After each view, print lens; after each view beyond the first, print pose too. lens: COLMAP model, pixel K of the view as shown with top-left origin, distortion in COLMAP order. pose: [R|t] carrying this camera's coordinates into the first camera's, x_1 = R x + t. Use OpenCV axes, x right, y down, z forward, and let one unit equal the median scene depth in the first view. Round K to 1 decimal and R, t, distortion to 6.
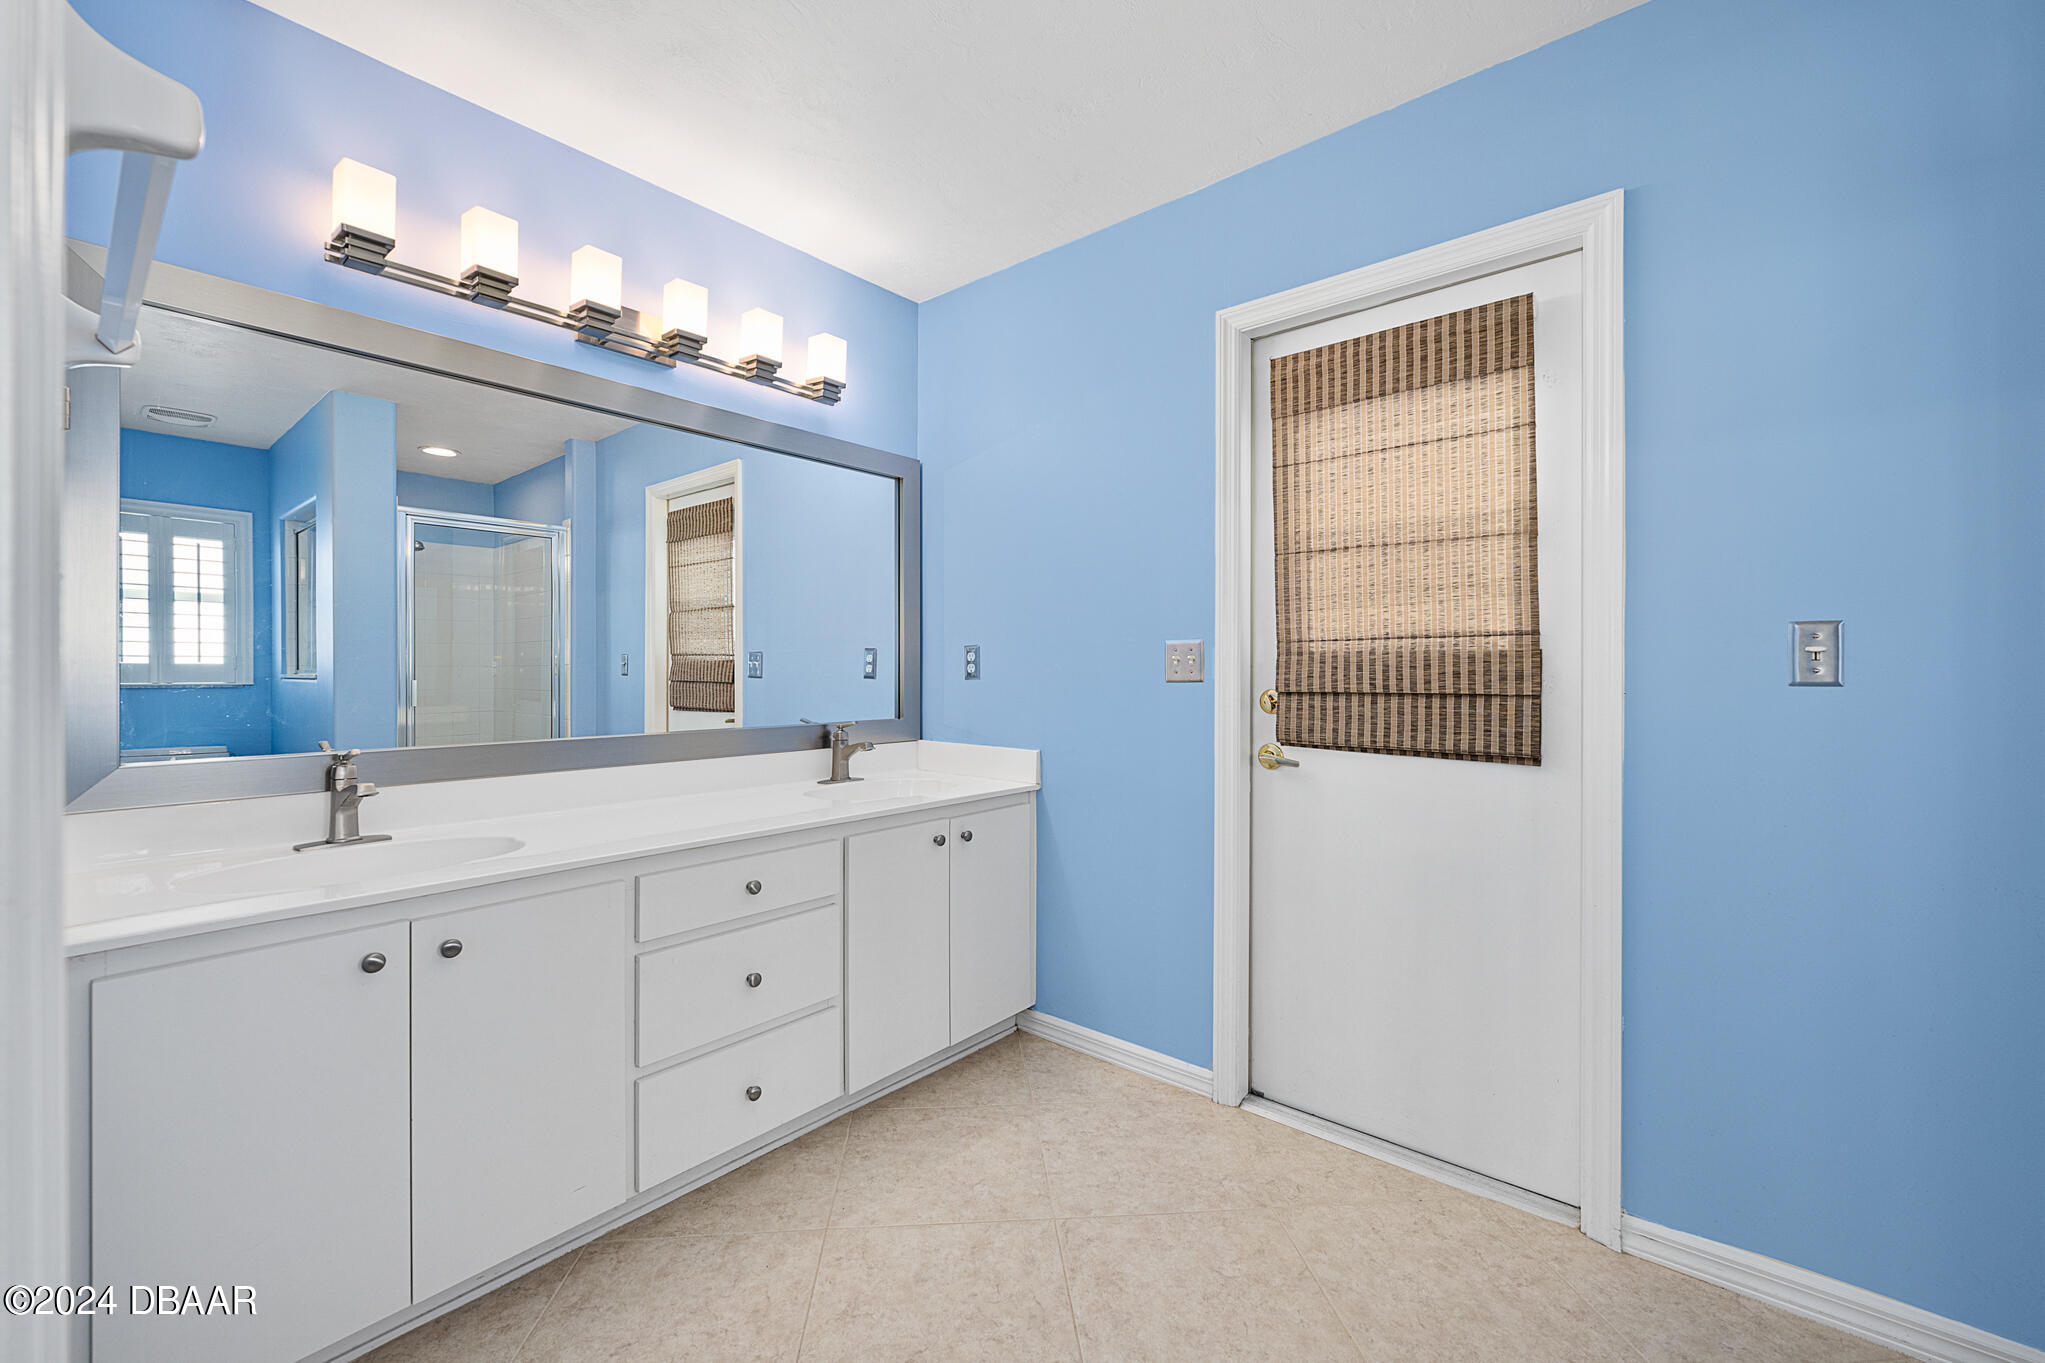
lens RADIAL K [[840.8, 0, 1020.1], [0, 840.8, 677.9], [0, 0, 1]] dist [-0.011985, 0.000922]
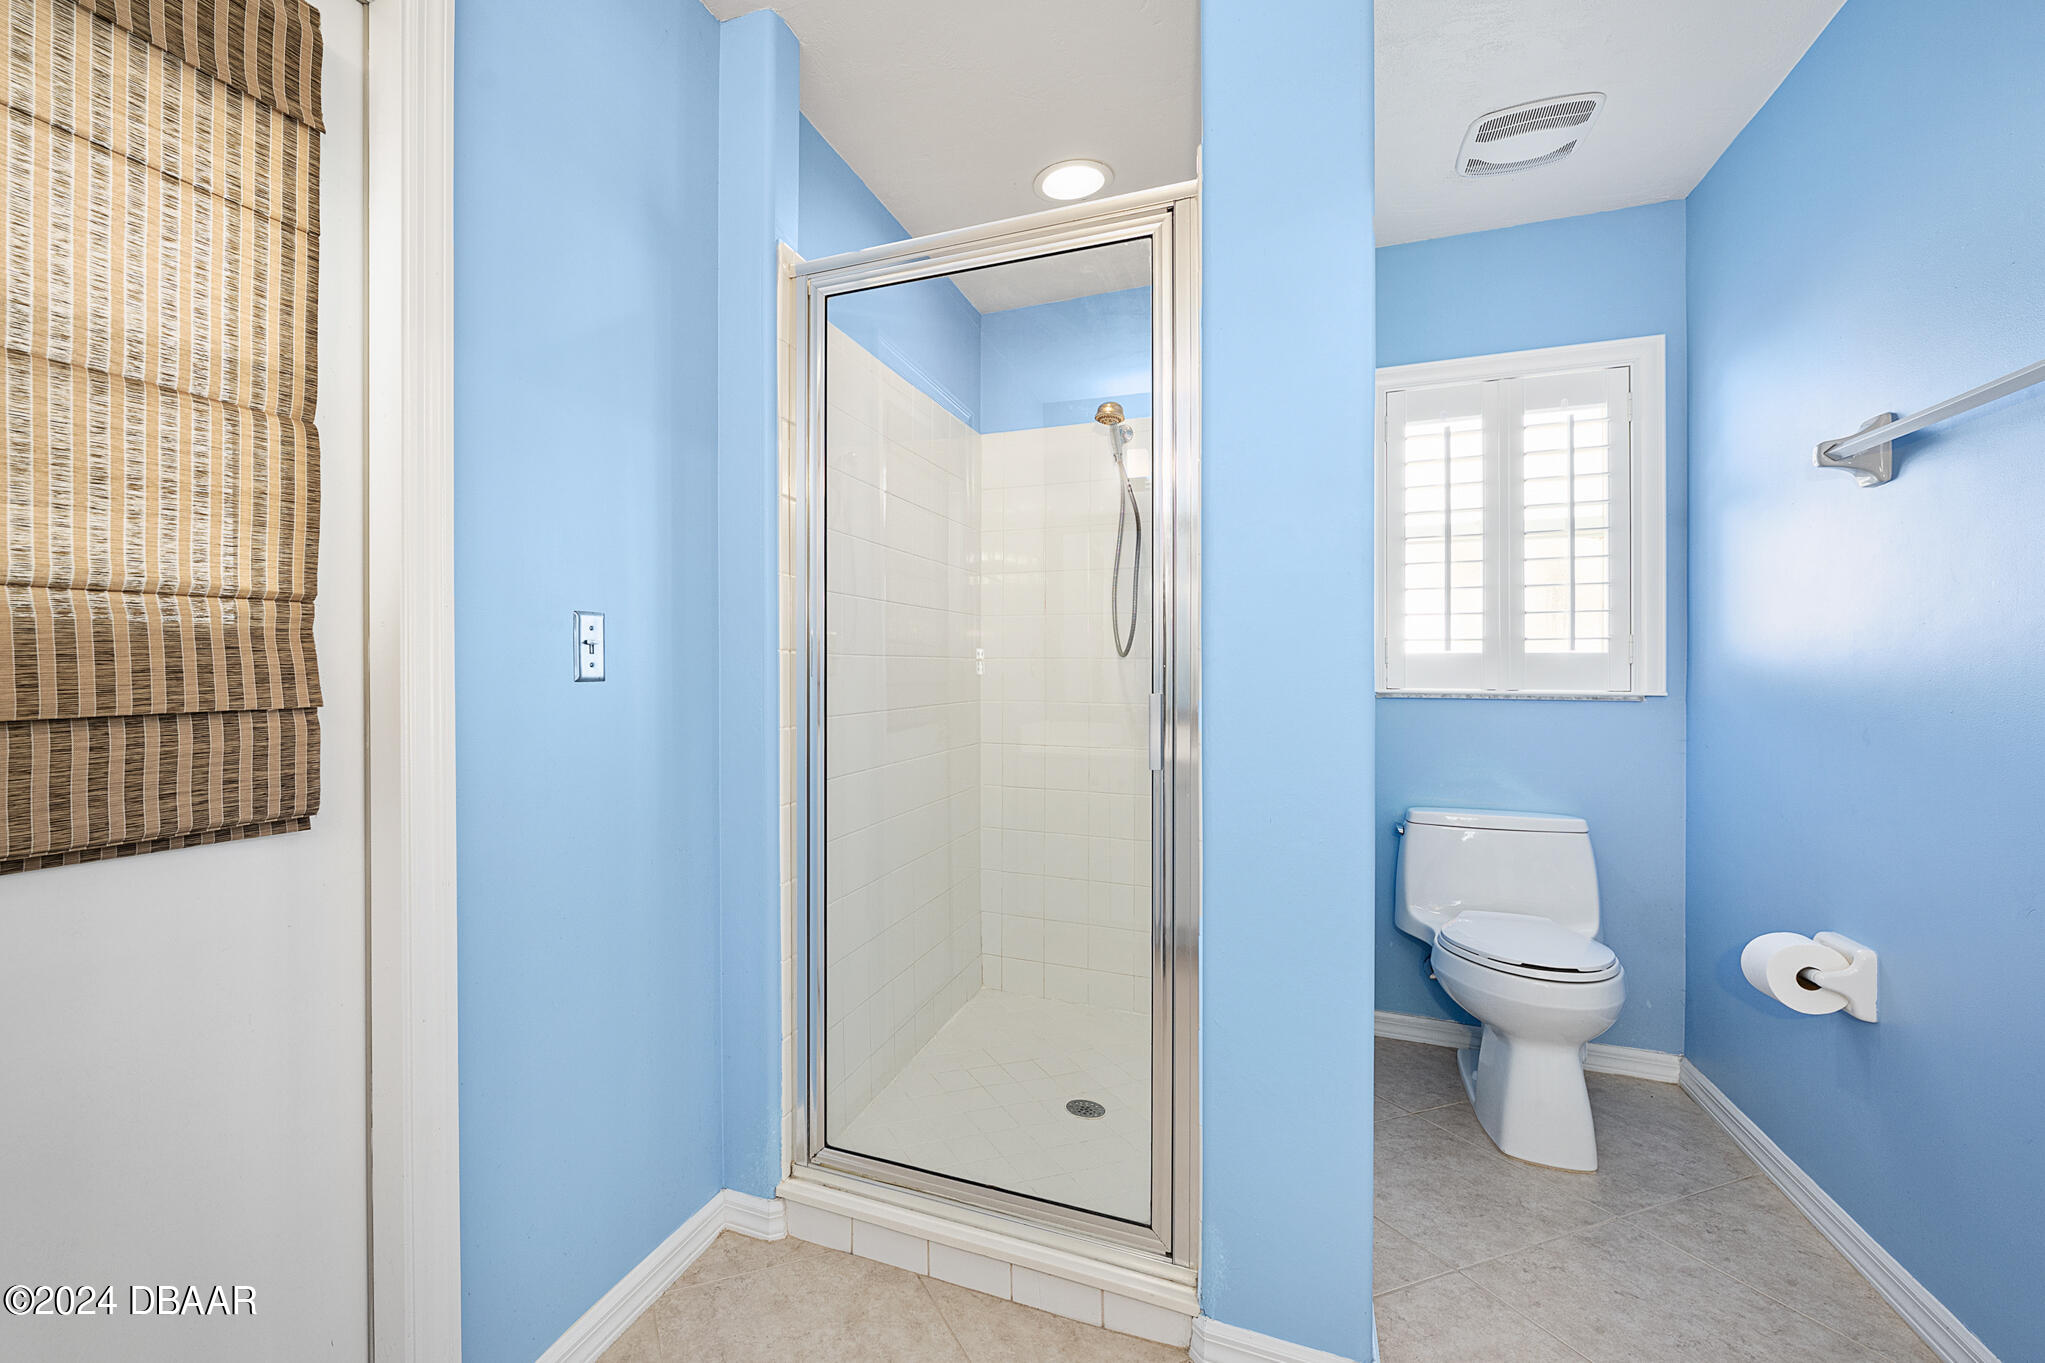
lens RADIAL K [[840.8, 0, 1029.7], [0, 840.8, 667.6], [0, 0, 1]] dist [-0.011985, 0.000922]
pose [[-0.301327, -0.005917, 0.953503, -0.078840], [0.002379, 0.999973, 0.006957, -0.009397], [-0.953518, 0.004364, -0.301305, 0.679166]]
